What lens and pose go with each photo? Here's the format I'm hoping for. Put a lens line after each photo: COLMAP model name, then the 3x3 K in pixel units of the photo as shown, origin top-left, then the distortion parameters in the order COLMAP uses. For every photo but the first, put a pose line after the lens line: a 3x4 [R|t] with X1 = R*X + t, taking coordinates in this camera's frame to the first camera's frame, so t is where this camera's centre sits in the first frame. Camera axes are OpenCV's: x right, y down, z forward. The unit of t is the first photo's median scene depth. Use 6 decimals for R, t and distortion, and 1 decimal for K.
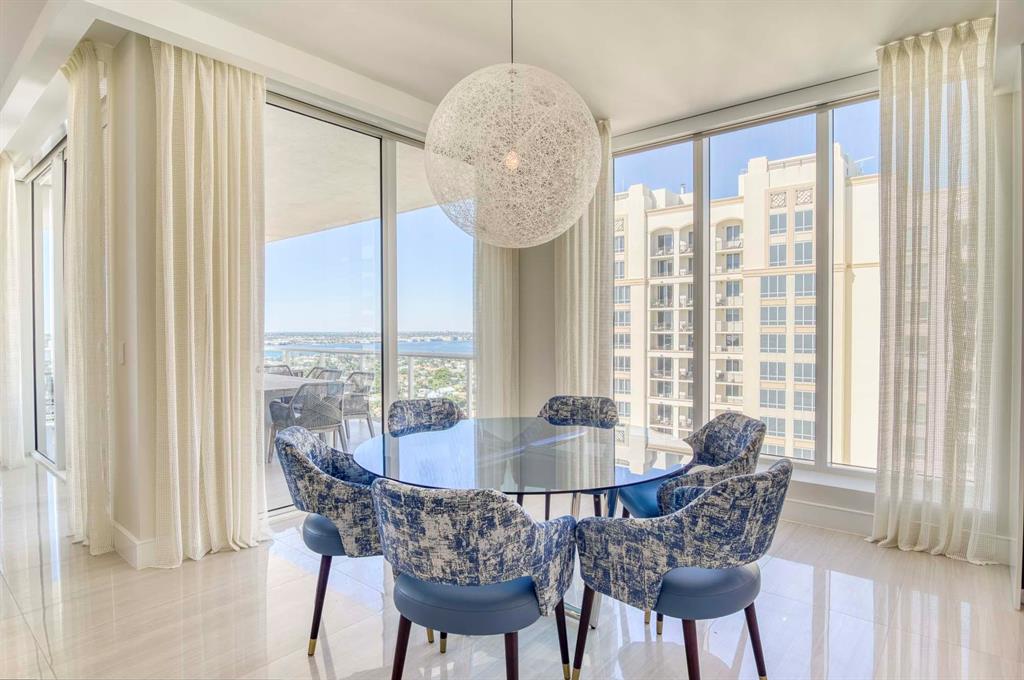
lens RADIAL K [[550.9, 0, 511.8], [0, 550.9, 337.7], [0, 0, 1]] dist [-0.007652, -0.008696]
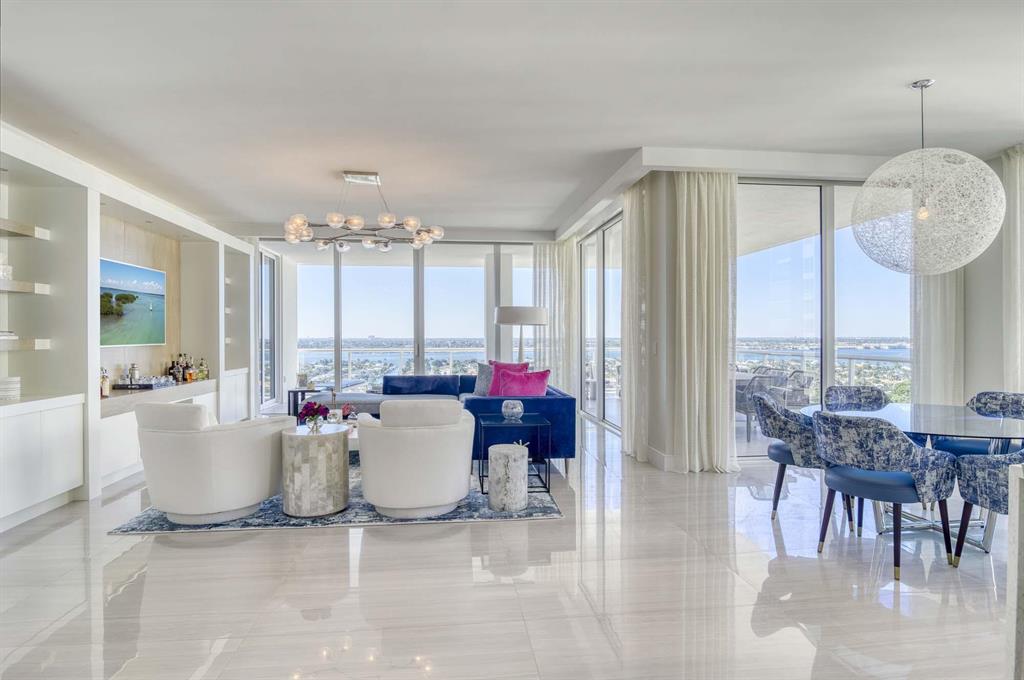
lens RADIAL K [[550.9, 0, 508.8], [0, 550.9, 337.1], [0, 0, 1]] dist [-0.007652, -0.008696]
pose [[0.729190, 0.001500, -0.684309, 0.221580], [-0.008875, 0.999934, -0.007265, 0.013696], [0.684253, 0.011371, 0.729156, -0.877318]]
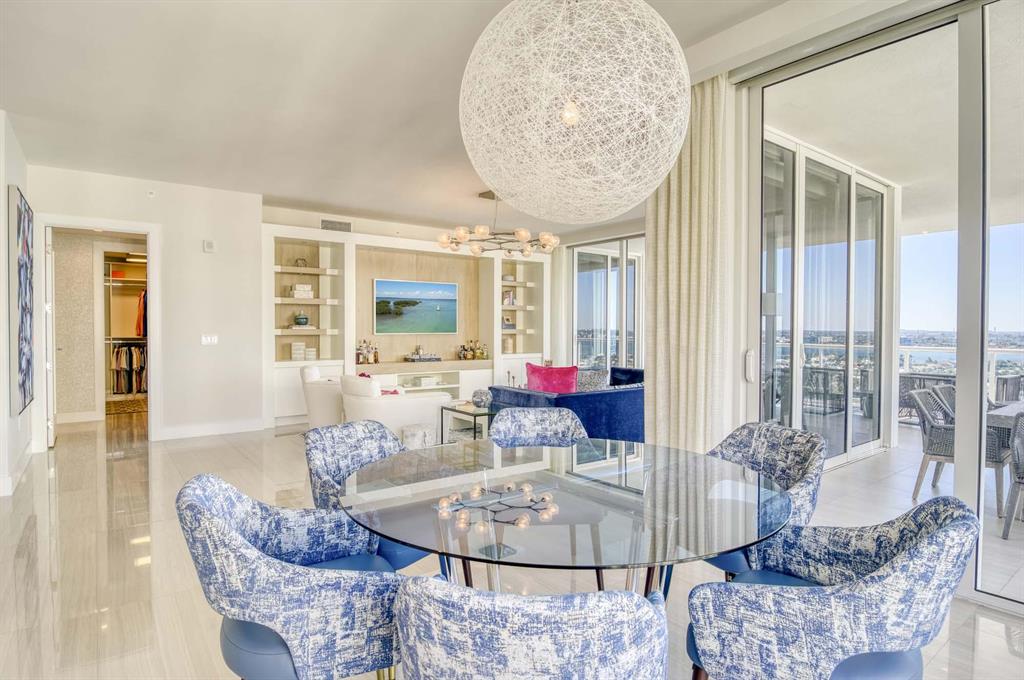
lens RADIAL K [[550.9, 0, 511.7], [0, 550.9, 335.9], [0, 0, 1]] dist [-0.007652, -0.008696]
pose [[-0.211286, 0.015509, -0.977301, 0.940085], [-0.016678, 0.999671, 0.019470, -0.022107], [0.977282, 0.020414, -0.210958, 1.286040]]
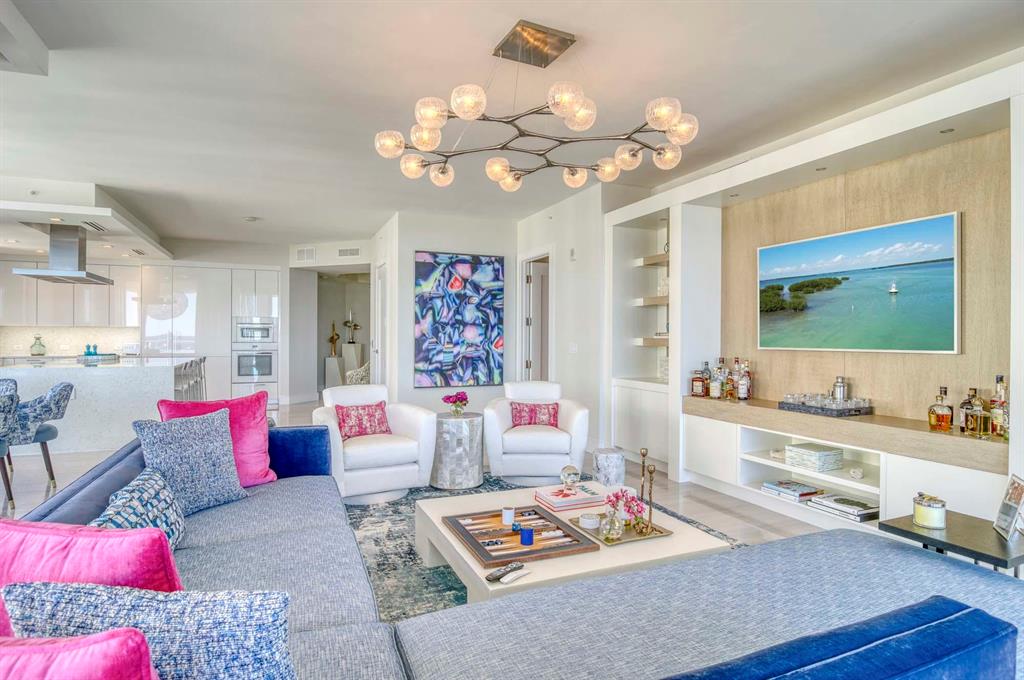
lens RADIAL K [[550.9, 0, 510.2], [0, 550.9, 336.8], [0, 0, 1]] dist [-0.007652, -0.008696]
pose [[-0.894519, -0.003411, 0.447016, -2.628829], [0.003485, 0.999887, 0.014604, -0.022179], [-0.447015, 0.014622, -0.894407, 1.842965]]
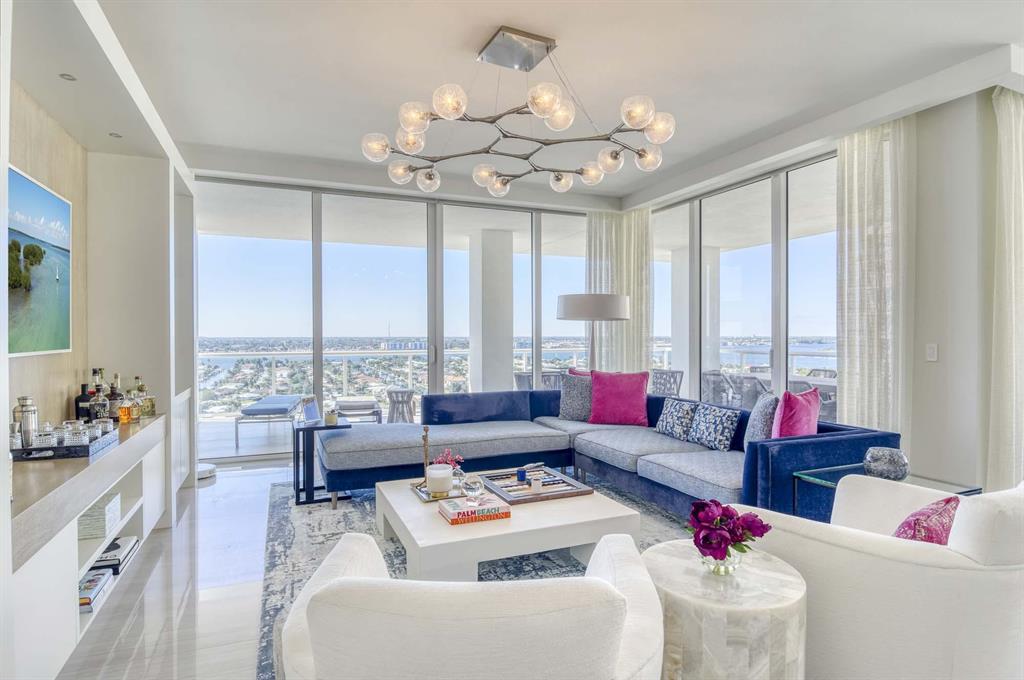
lens RADIAL K [[550.9, 0, 507.7], [0, 550.9, 340.4], [0, 0, 1]] dist [-0.007652, -0.008696]
pose [[0.888387, 0.004750, -0.459071, -1.440497], [-0.006169, 0.999980, -0.001591, 0.013021], [0.459054, 0.004246, 0.888398, -0.750018]]
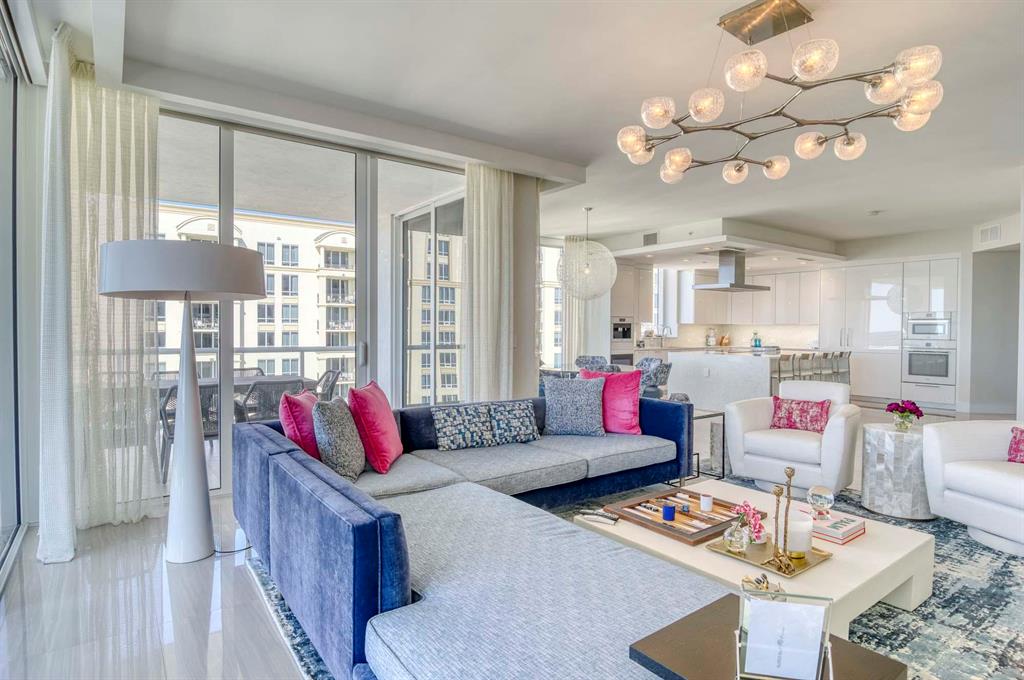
lens RADIAL K [[550.9, 0, 505.3], [0, 550.9, 331.5], [0, 0, 1]] dist [-0.007652, -0.008696]
pose [[0.246724, -0.000873, 0.969086, -3.488368], [0.008318, 0.999965, -0.001216, -0.001374], [-0.969050, 0.008361, 0.246722, 0.809076]]
